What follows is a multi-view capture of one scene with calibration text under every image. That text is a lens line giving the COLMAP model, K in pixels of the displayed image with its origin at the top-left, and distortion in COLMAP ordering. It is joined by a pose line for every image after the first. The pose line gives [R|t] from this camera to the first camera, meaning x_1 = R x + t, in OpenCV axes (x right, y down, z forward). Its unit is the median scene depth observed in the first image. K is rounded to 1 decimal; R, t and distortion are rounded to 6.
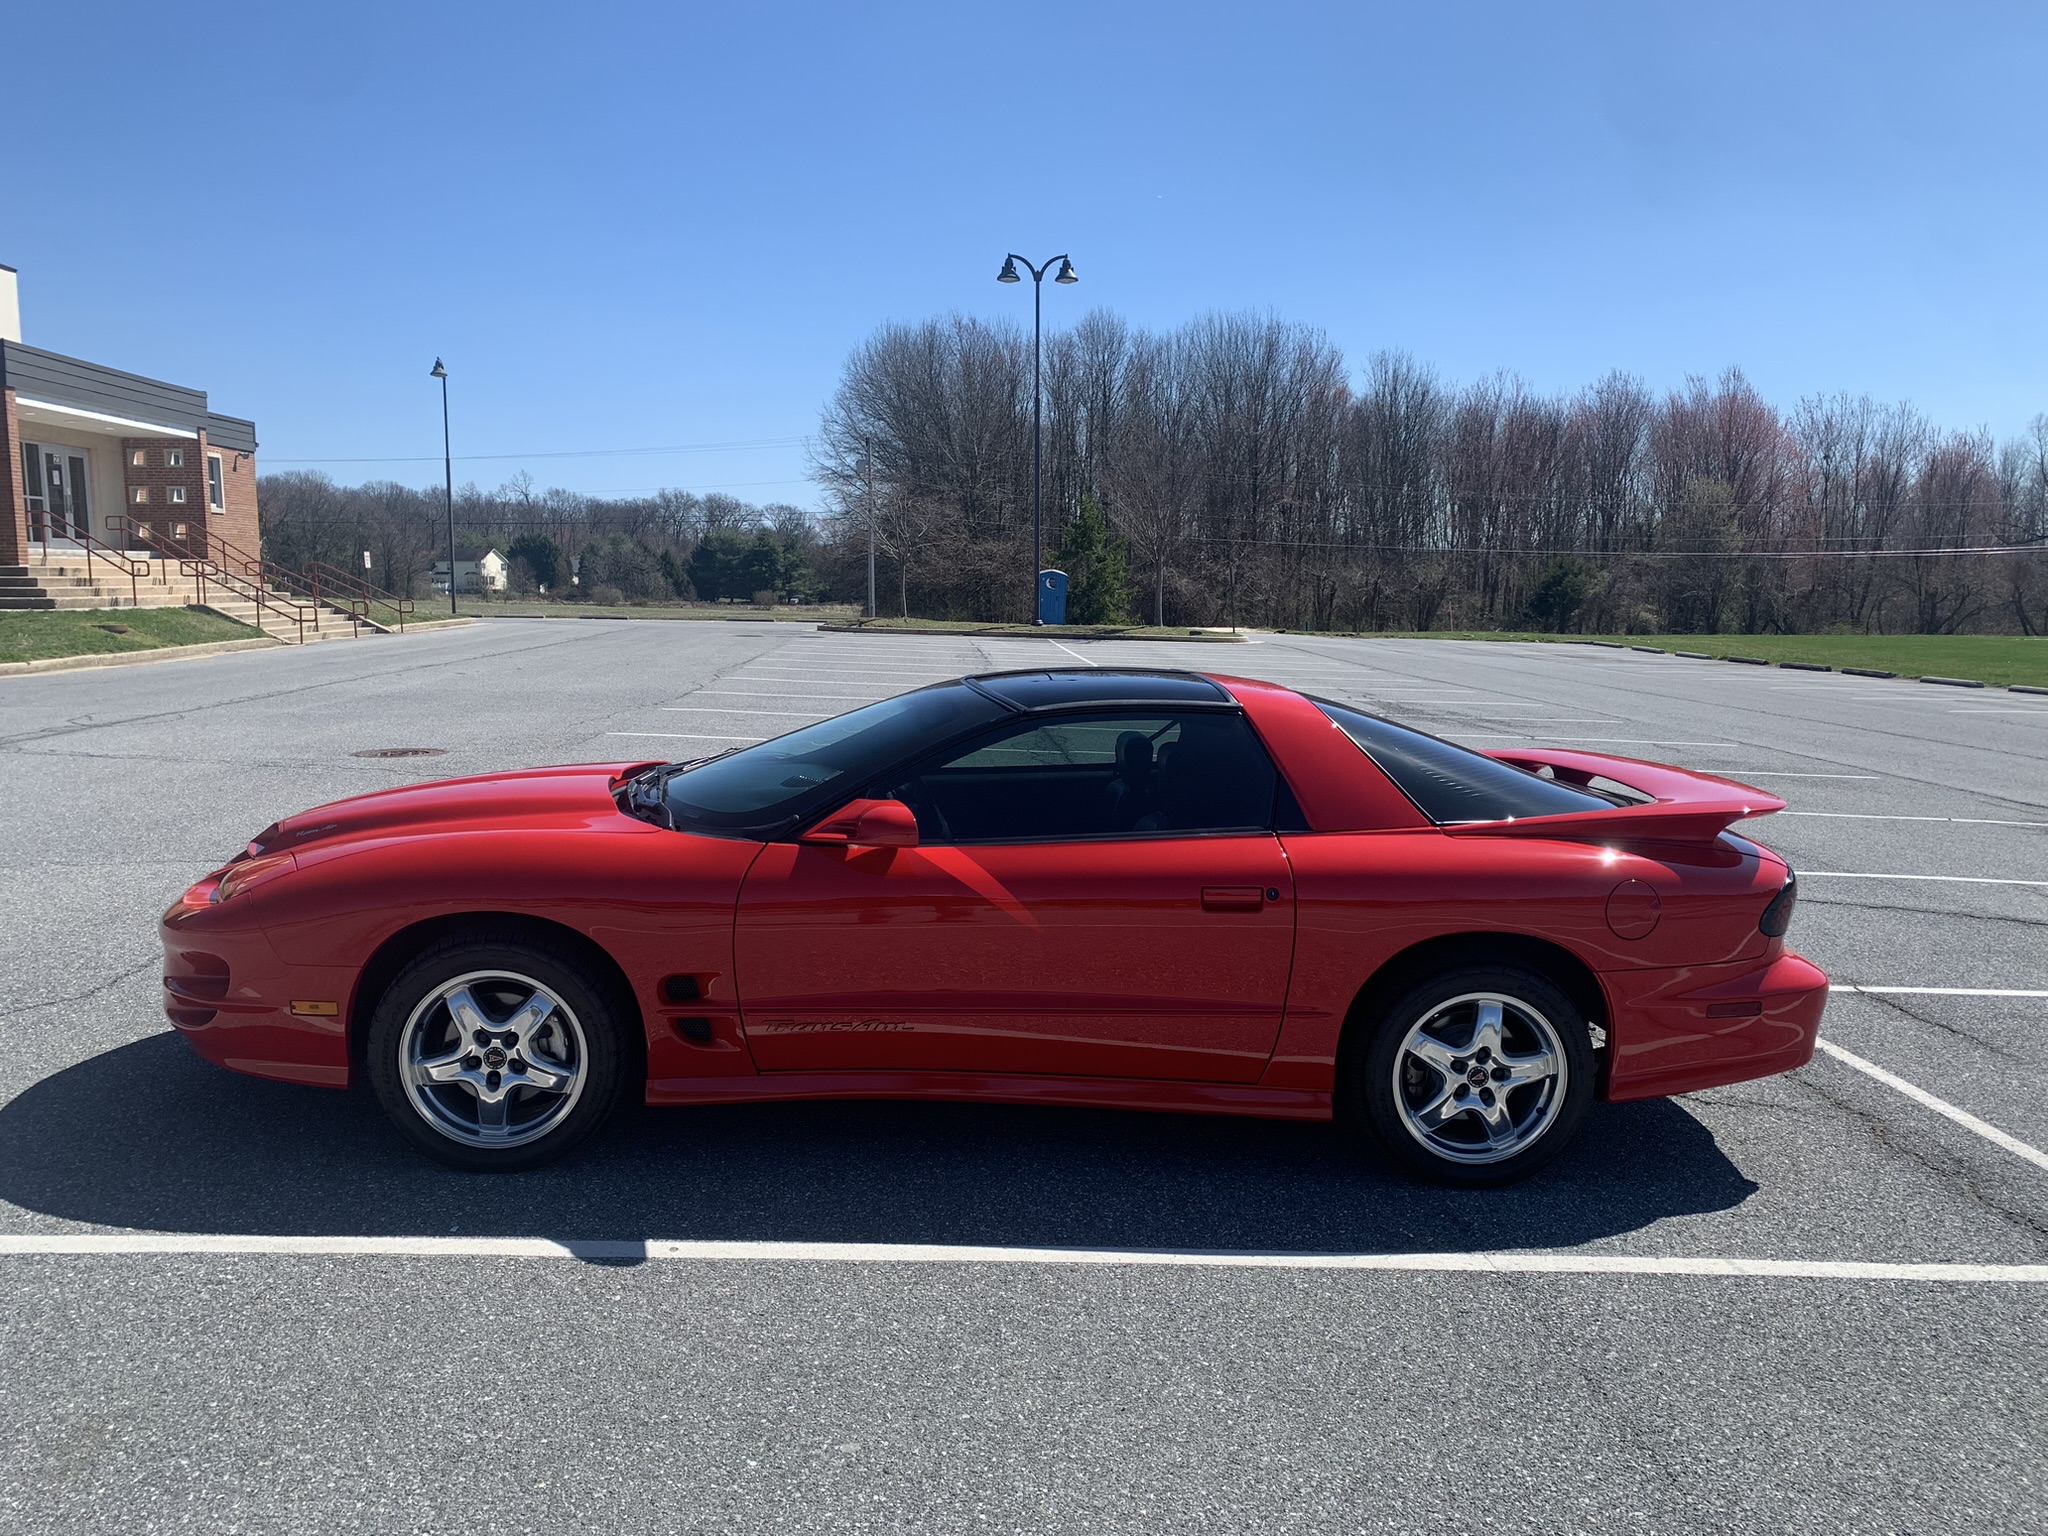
lens RADIAL K [[1576.9, 0, 1021.1], [0, 1576.9, 868.9], [0, 0, 1]] dist [0.012987, 0.001596]
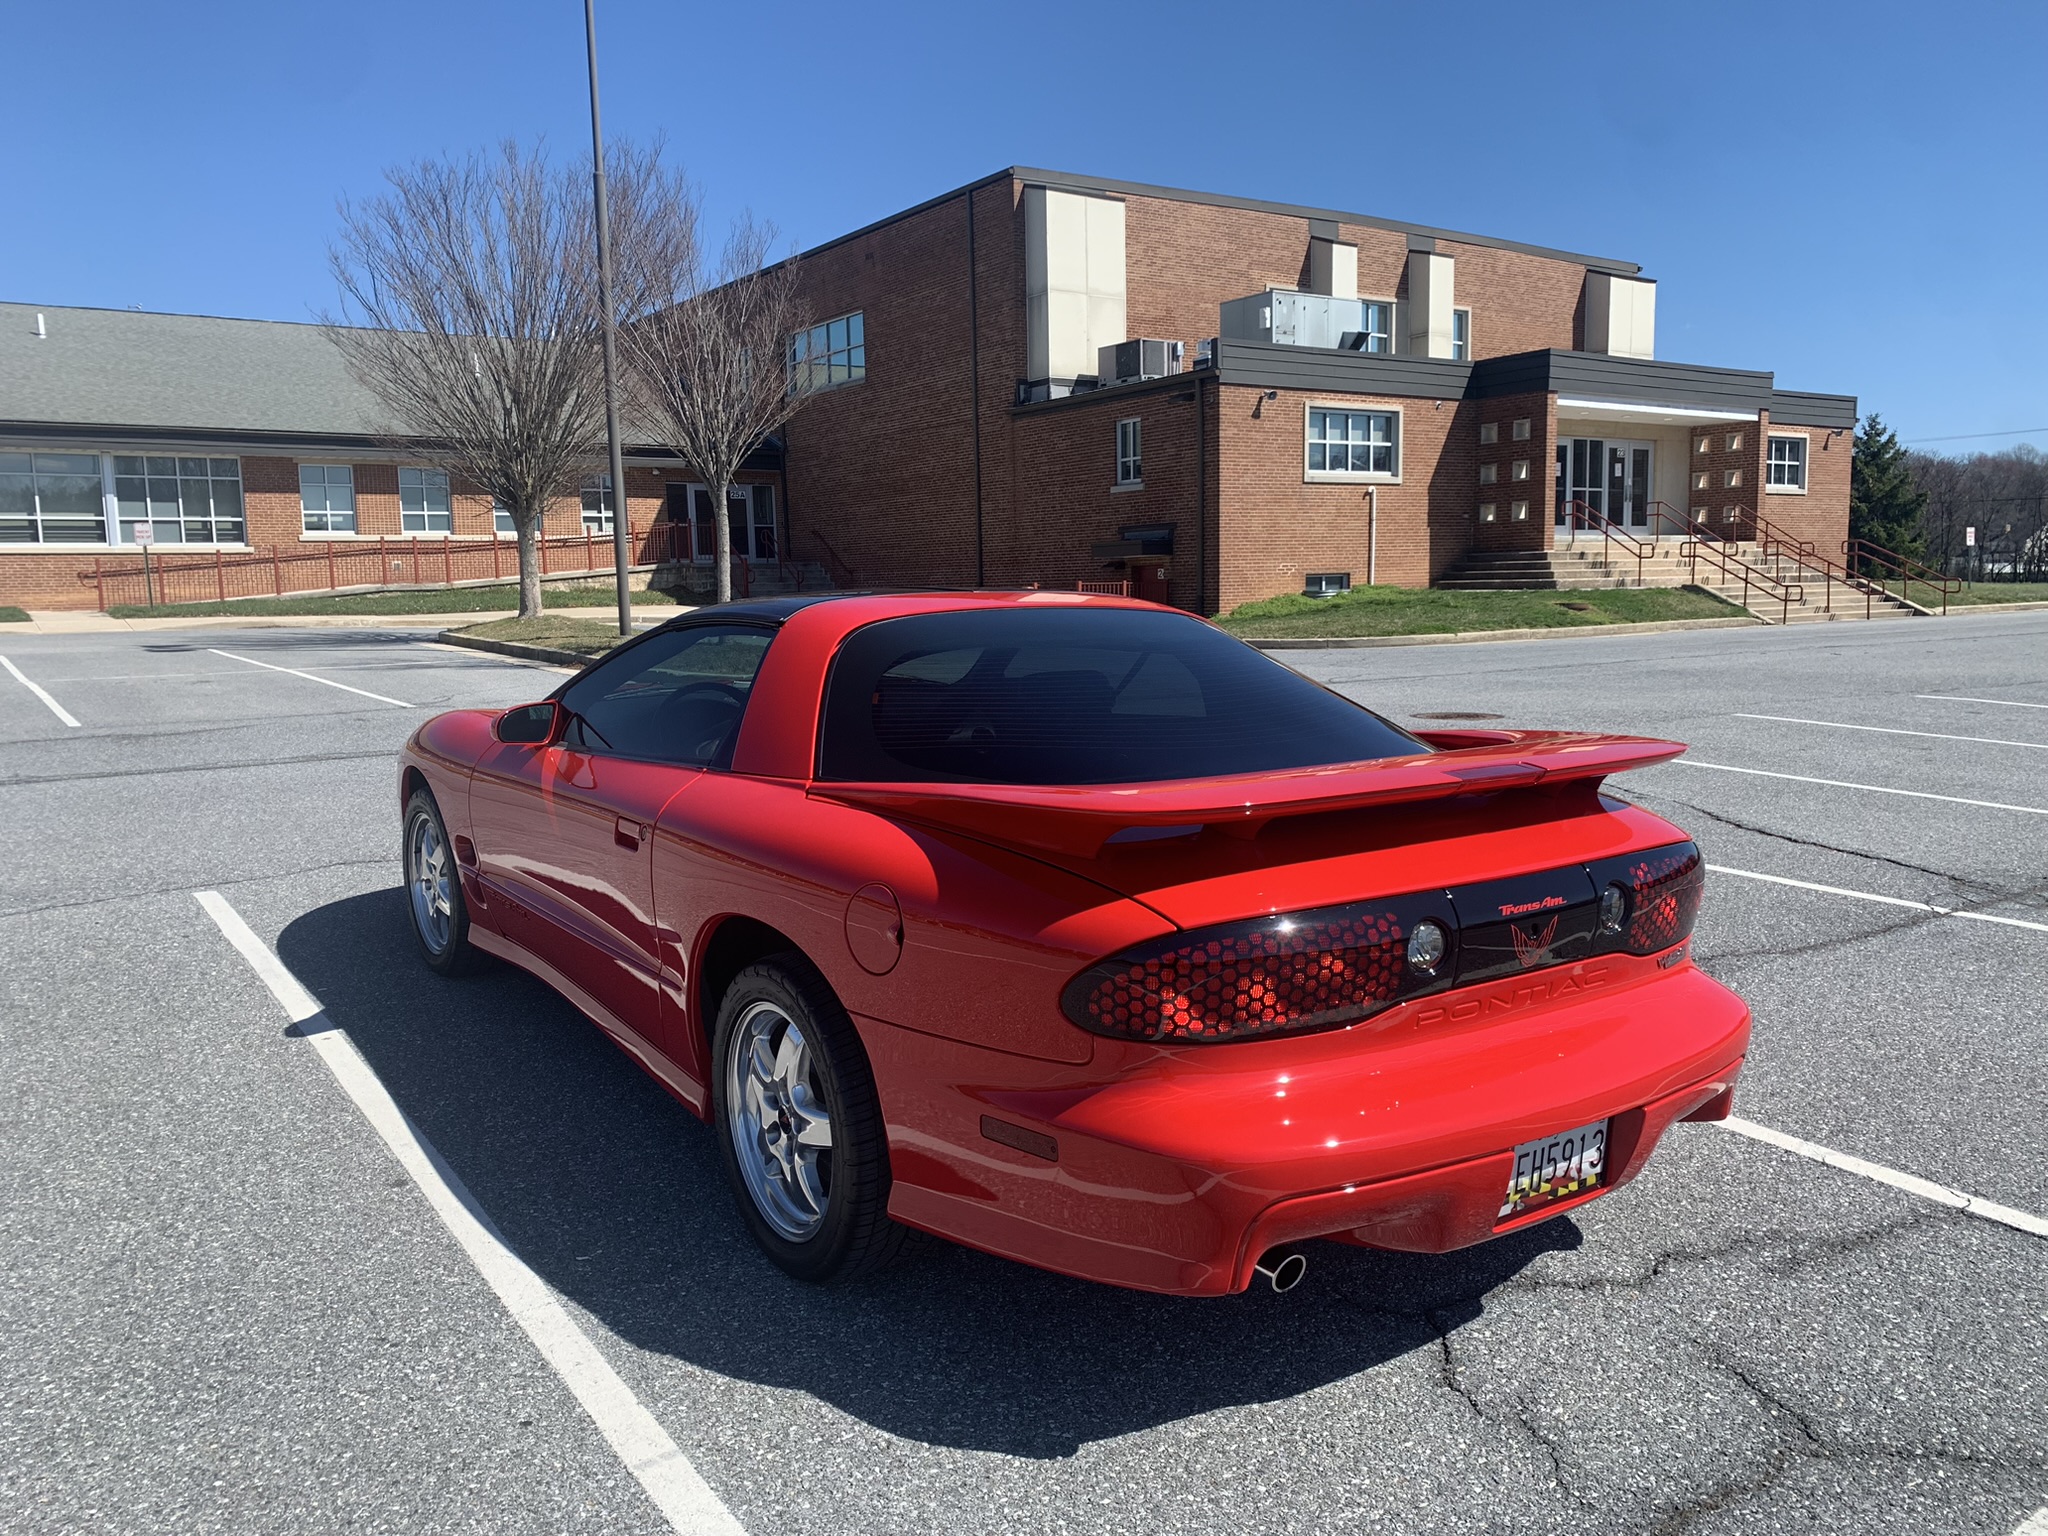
lens RADIAL K [[1552.3, 0, 1009.3], [0, 1552.3, 882.5], [0, 0, 1]] dist [0.068000, -0.093271]
pose [[0.516292, 0.152338, -0.842755, 0.127675], [-0.140136, 0.985816, 0.092348, -0.008018], [0.844870, 0.070422, 0.530317, 0.094302]]
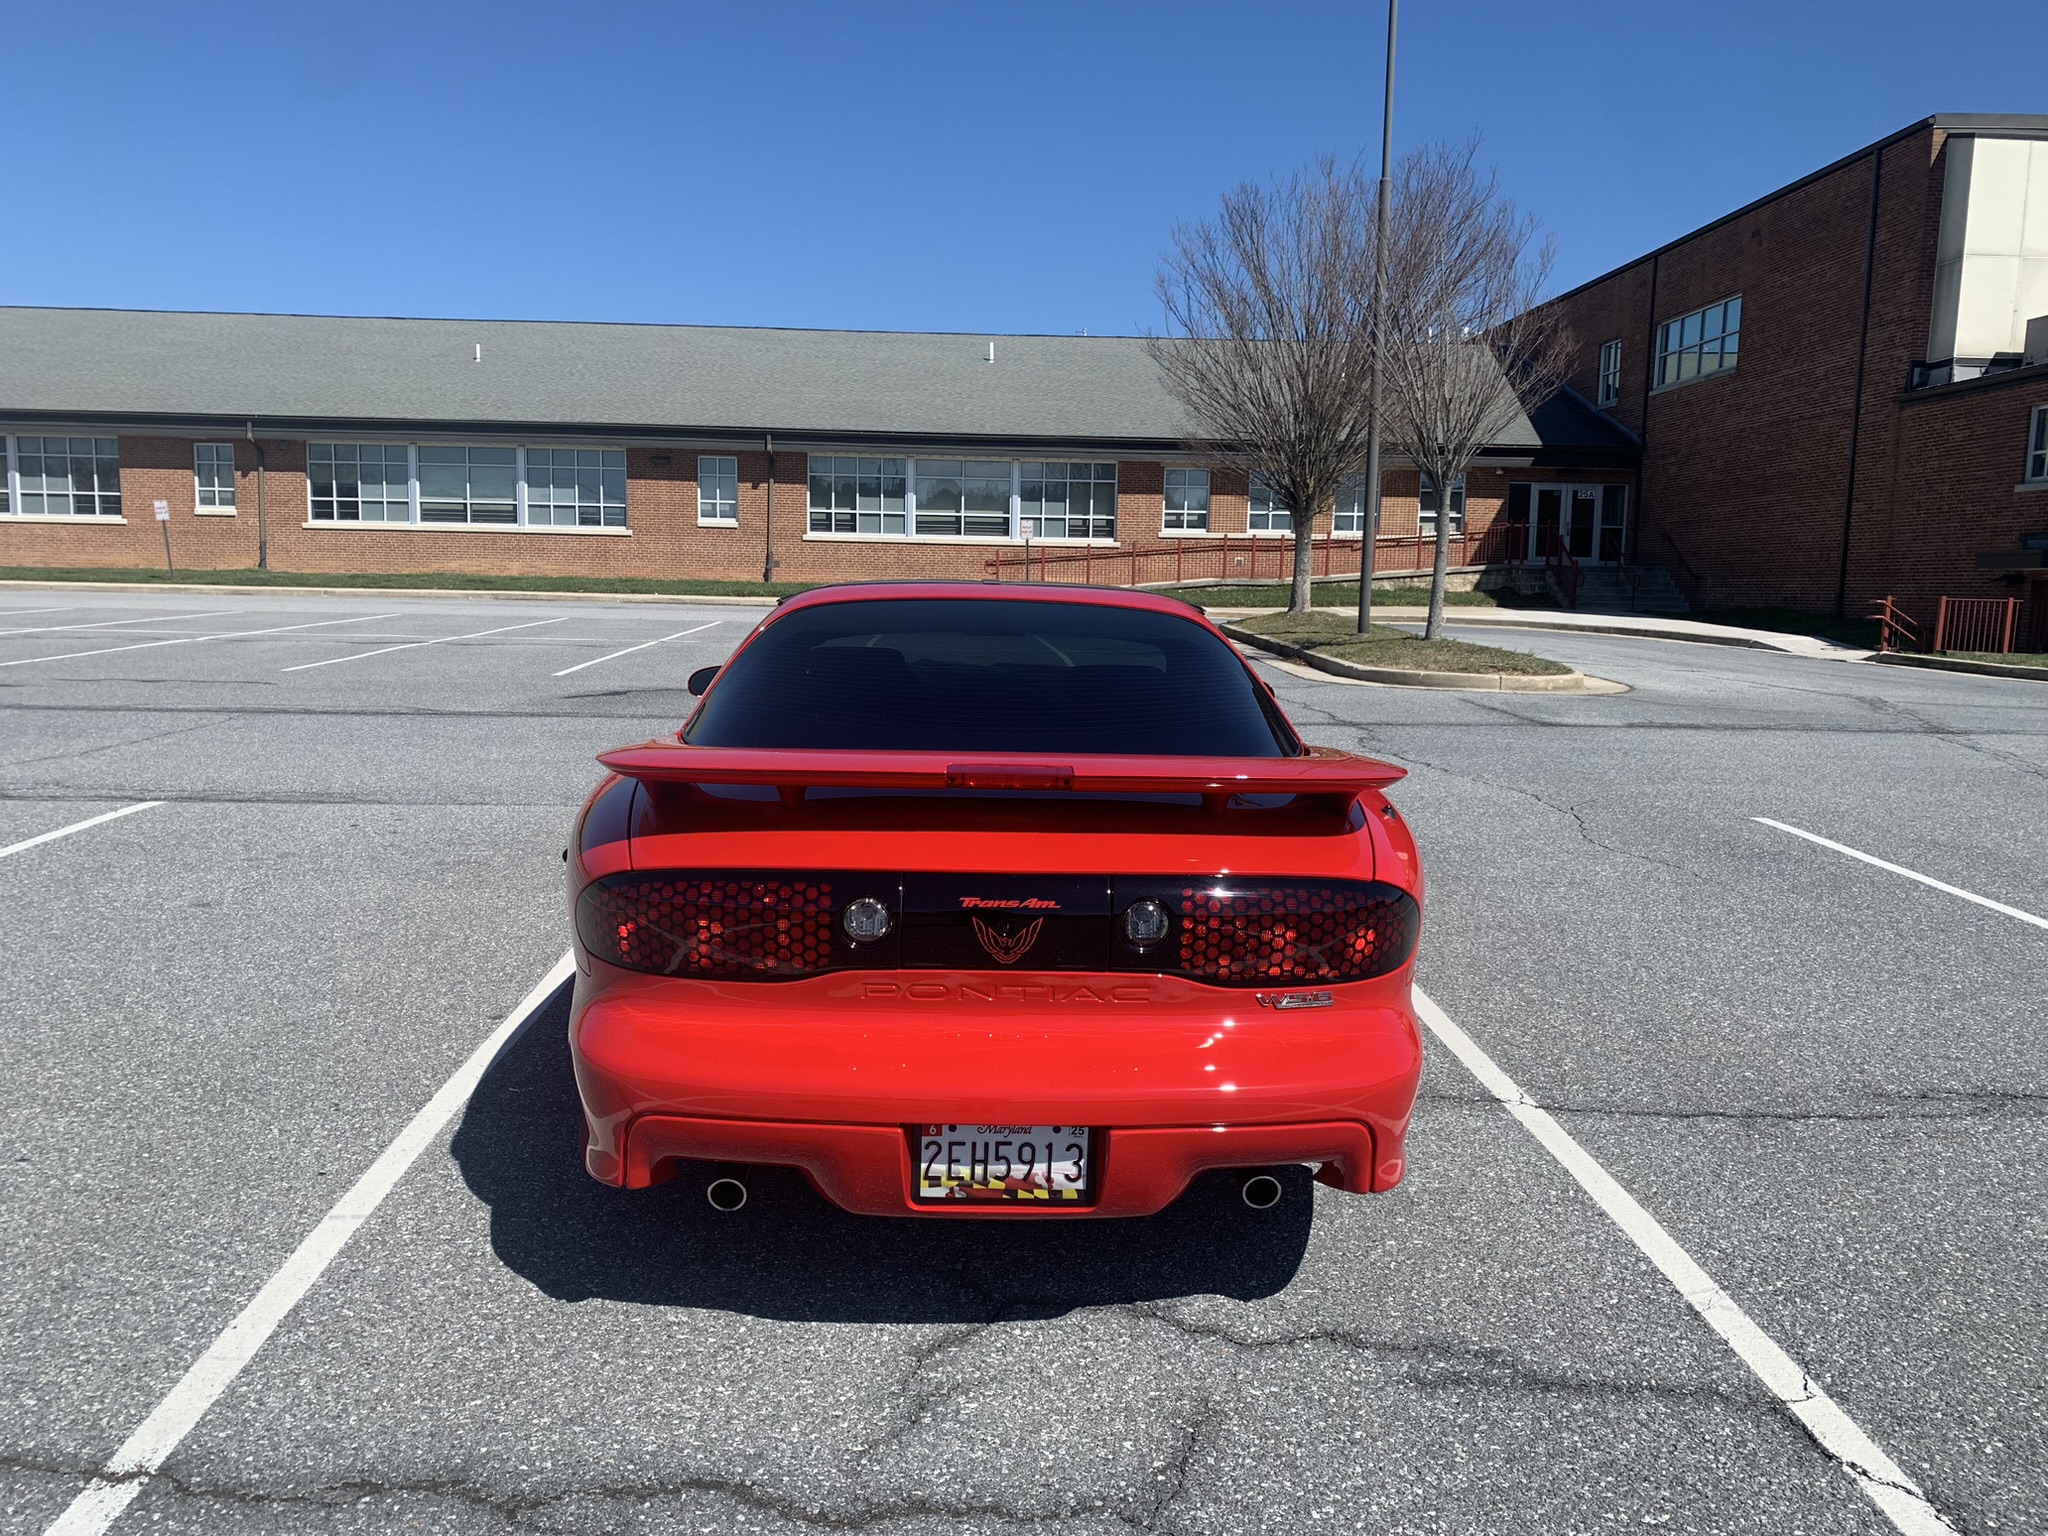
lens RADIAL K [[1576.9, 0, 1021.1], [0, 1576.9, 868.9], [0, 0, 1]] dist [0.012987, 0.001596]
pose [[-0.034377, 0.177198, -0.983575, 0.155195], [-0.201916, 0.962630, 0.180481, -0.020313], [0.978799, 0.204804, 0.002687, 0.163051]]
